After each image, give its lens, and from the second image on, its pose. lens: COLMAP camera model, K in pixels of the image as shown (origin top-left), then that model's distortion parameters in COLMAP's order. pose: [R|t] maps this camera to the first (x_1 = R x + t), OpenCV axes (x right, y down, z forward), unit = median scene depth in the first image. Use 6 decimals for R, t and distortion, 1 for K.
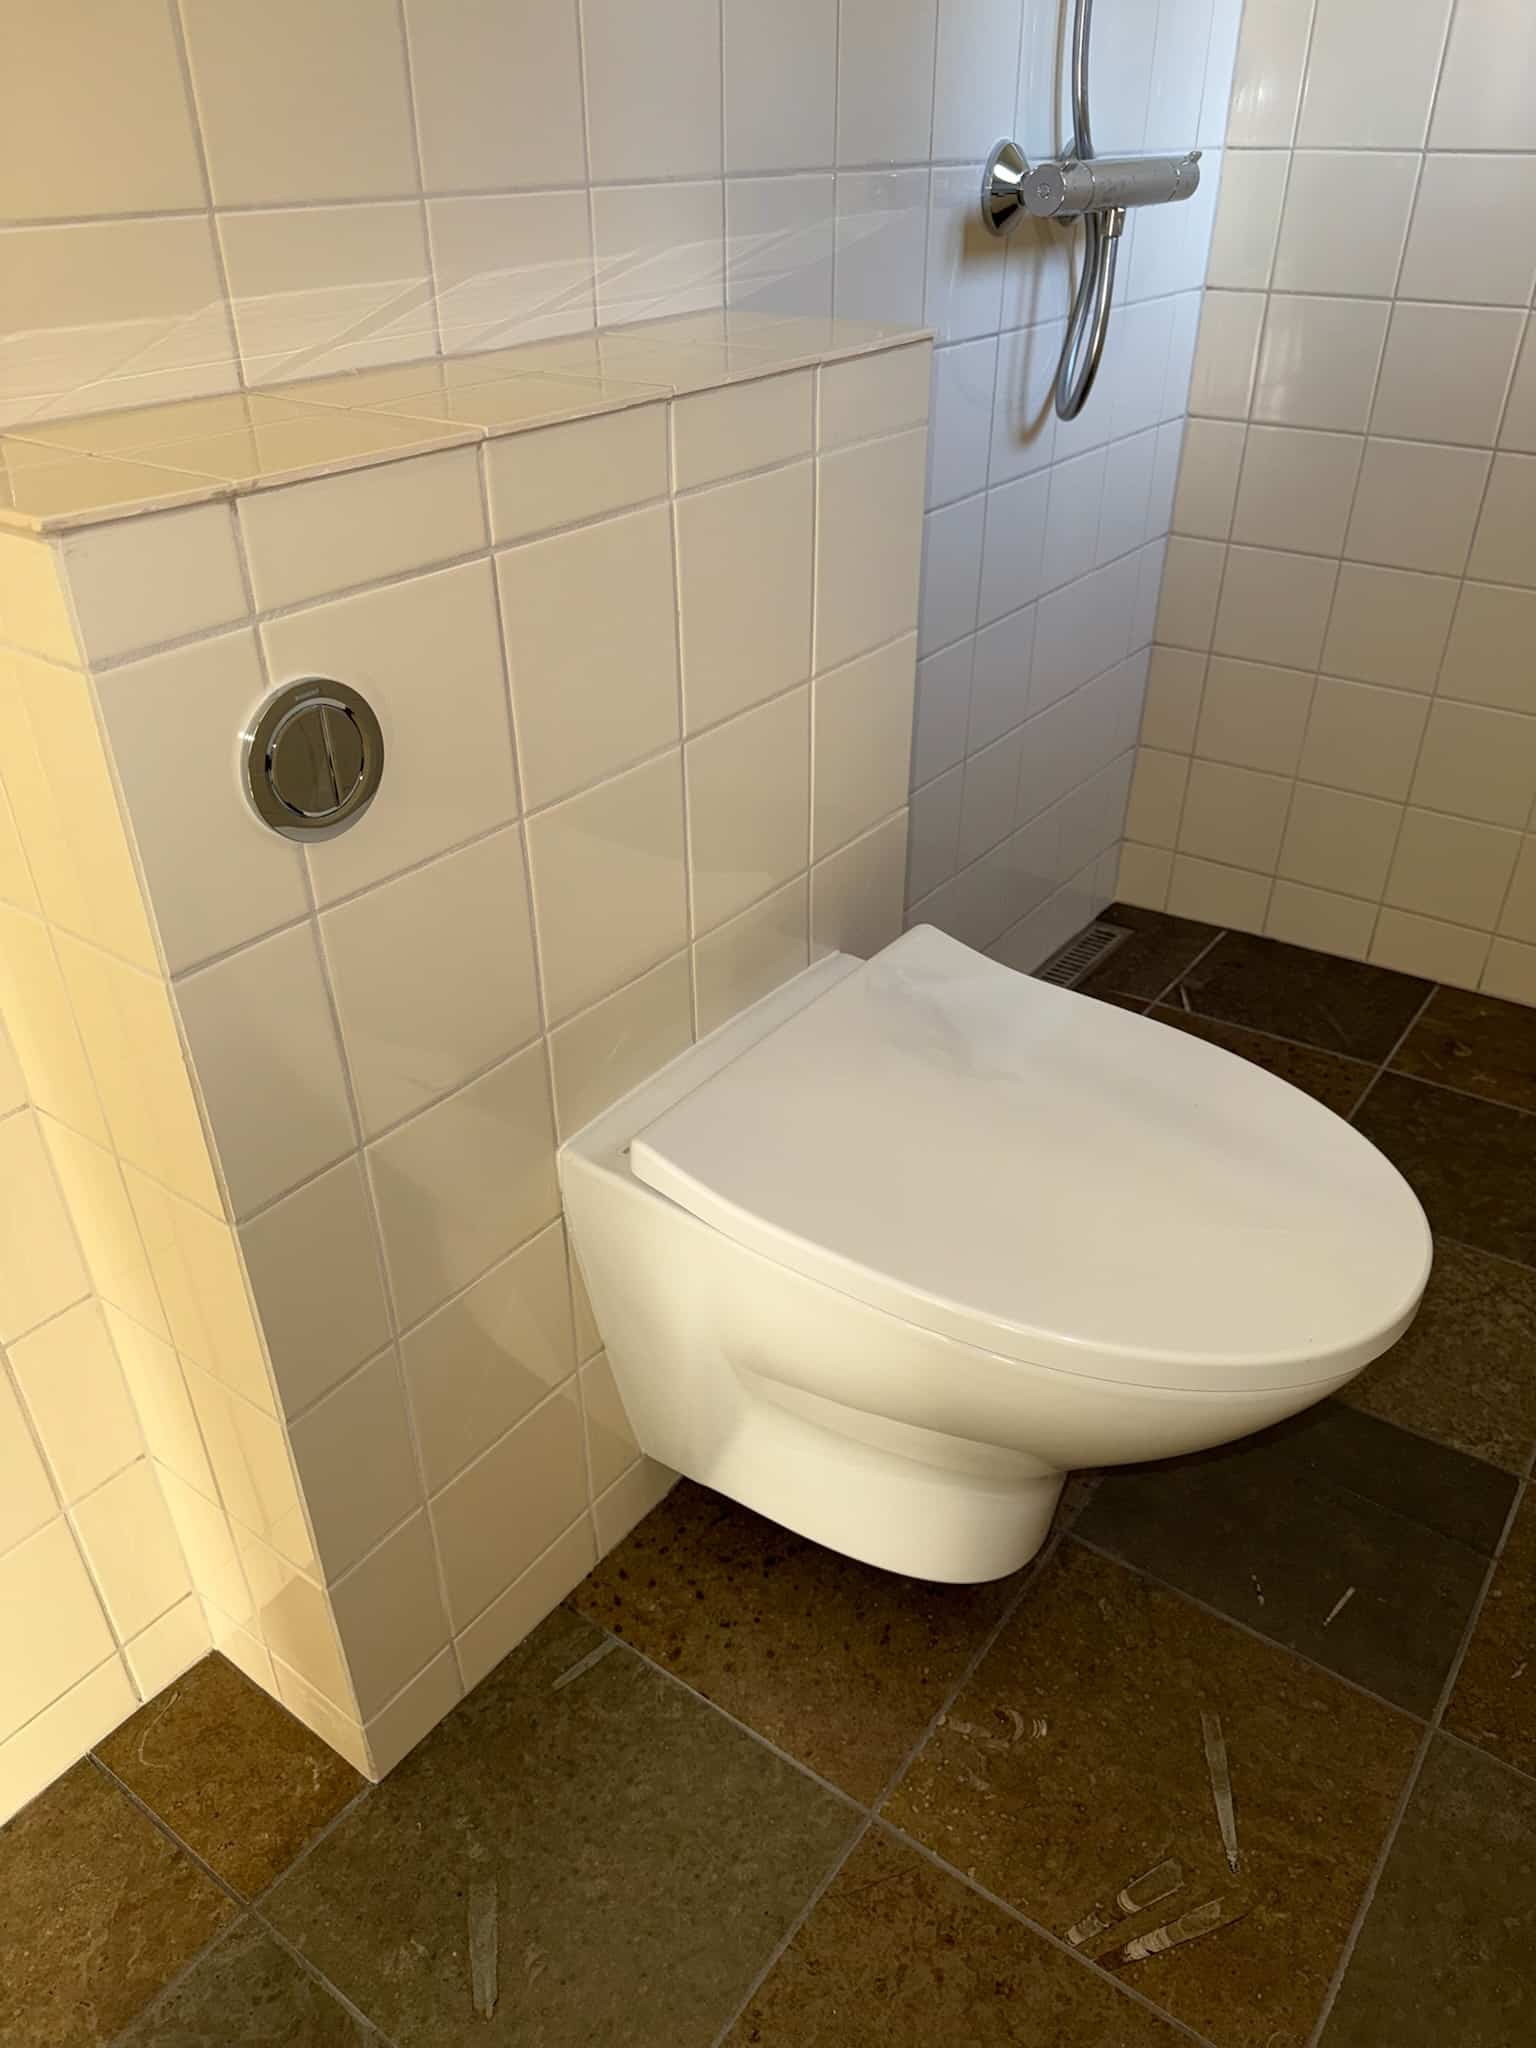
lens RADIAL K [[1449.6, 0, 768.0], [0, 1449.6, 1024.0], [0, 0, 1]] dist [0.001443, -0.001612]
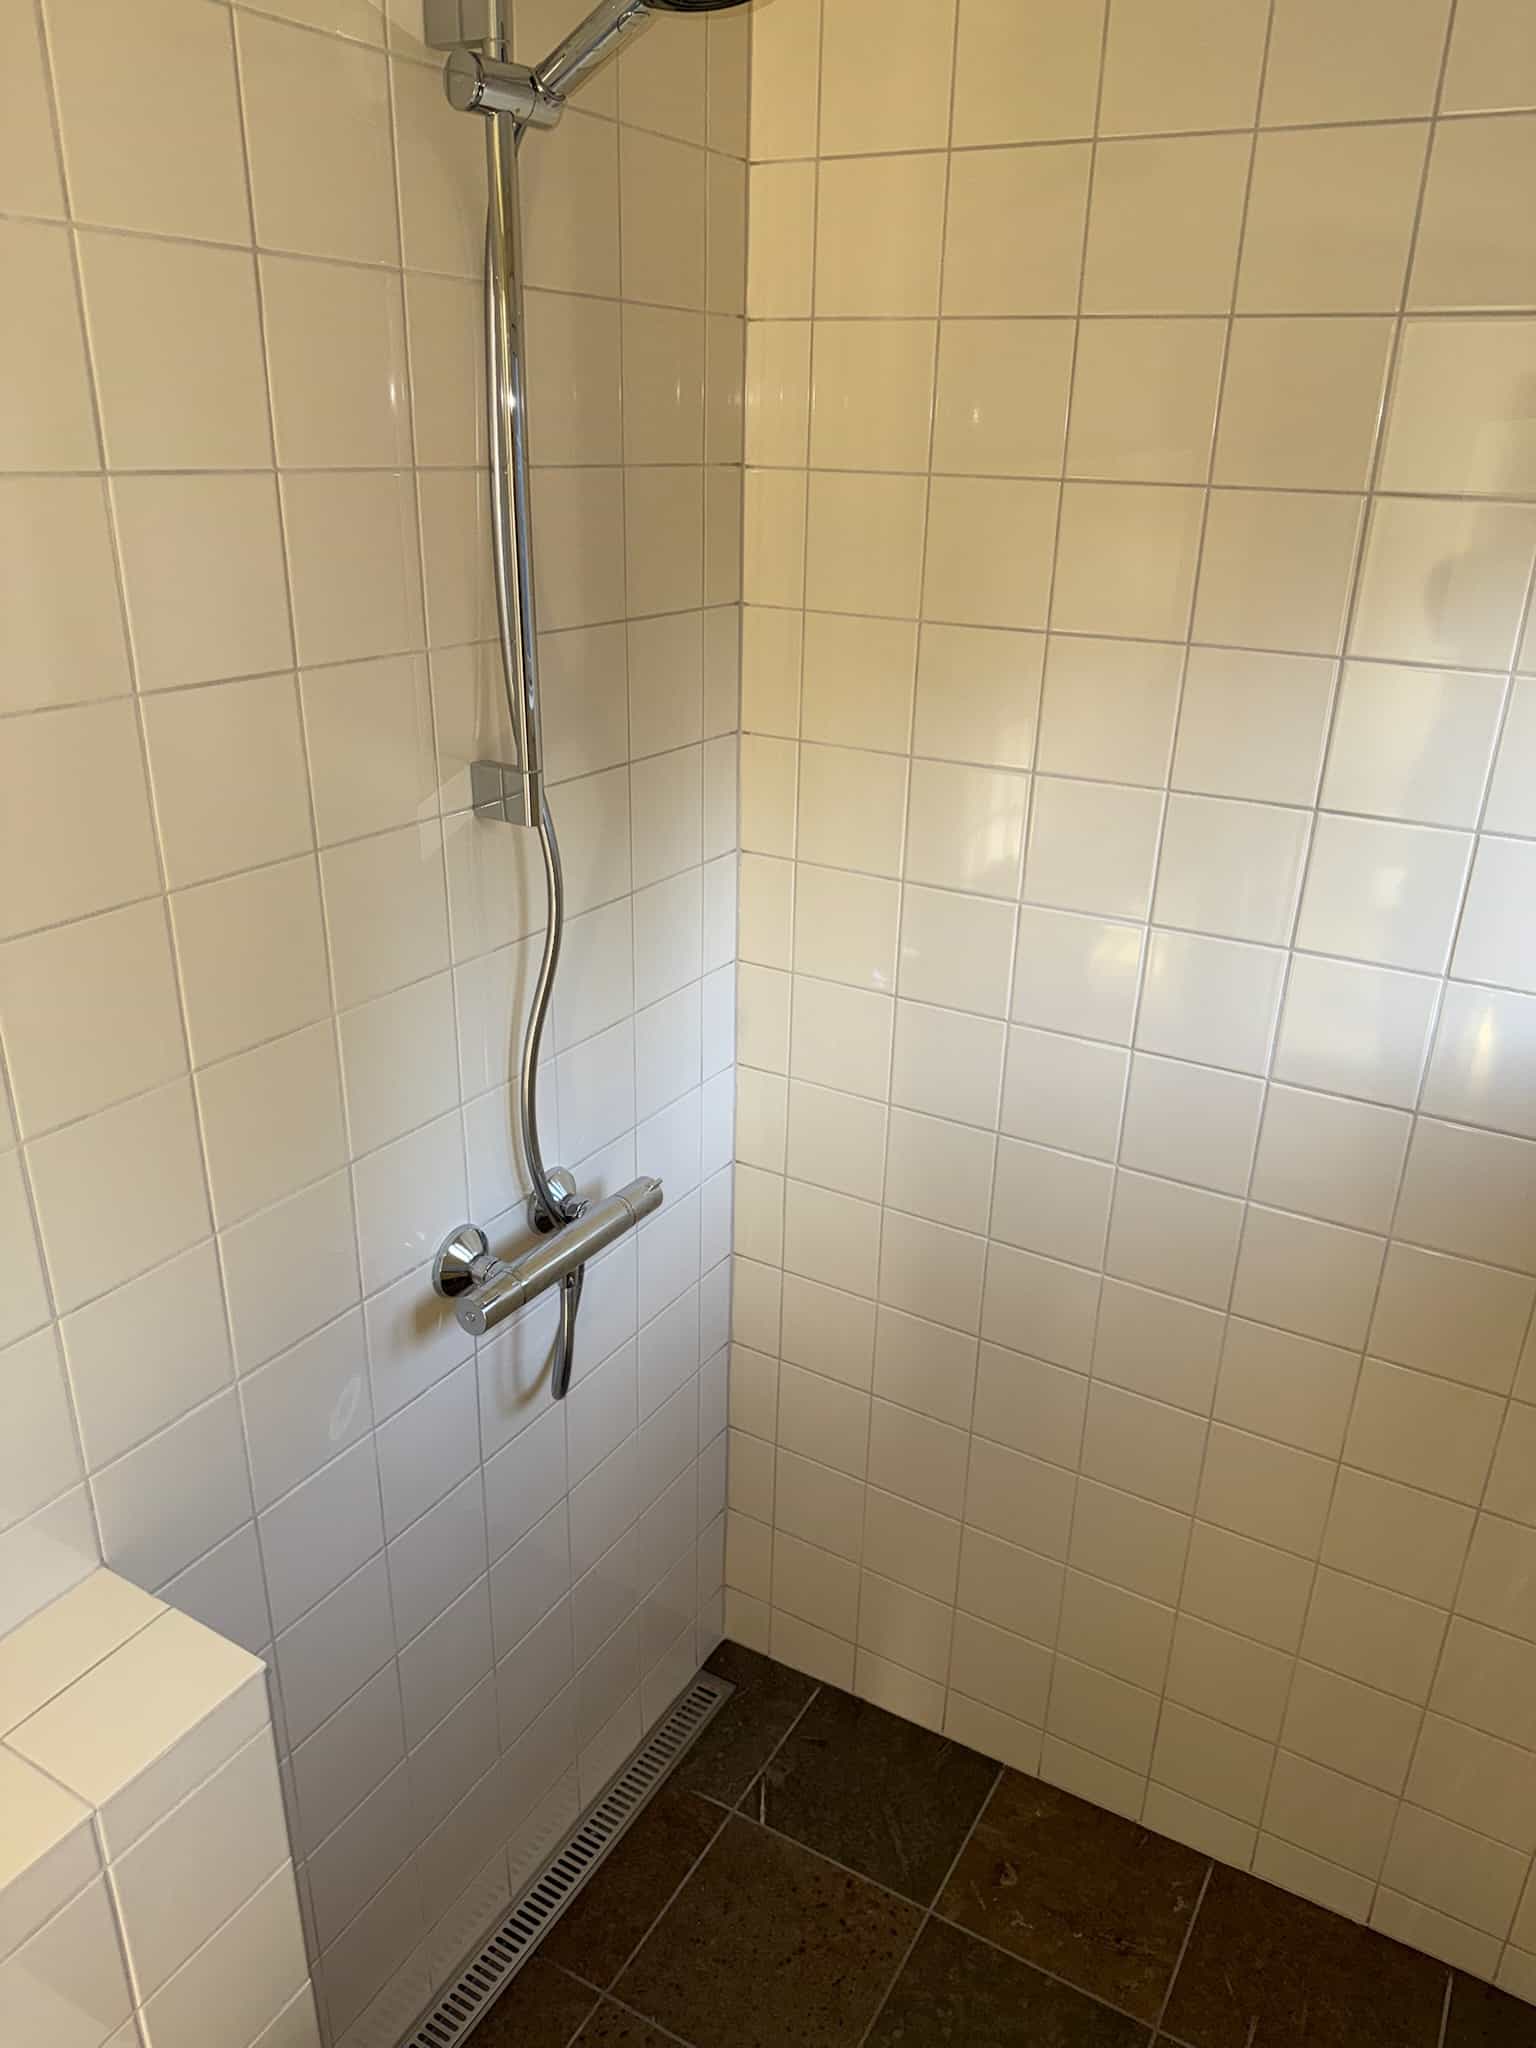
lens RADIAL K [[1449.6, 0, 768.0], [0, 1449.6, 1024.0], [0, 0, 1]] dist [0.001443, -0.001612]
pose [[0.994354, -0.022486, 0.103707, 0.202614], [0.041173, 0.982484, -0.181739, -0.382228], [-0.097804, 0.184983, 0.977863, -0.108884]]
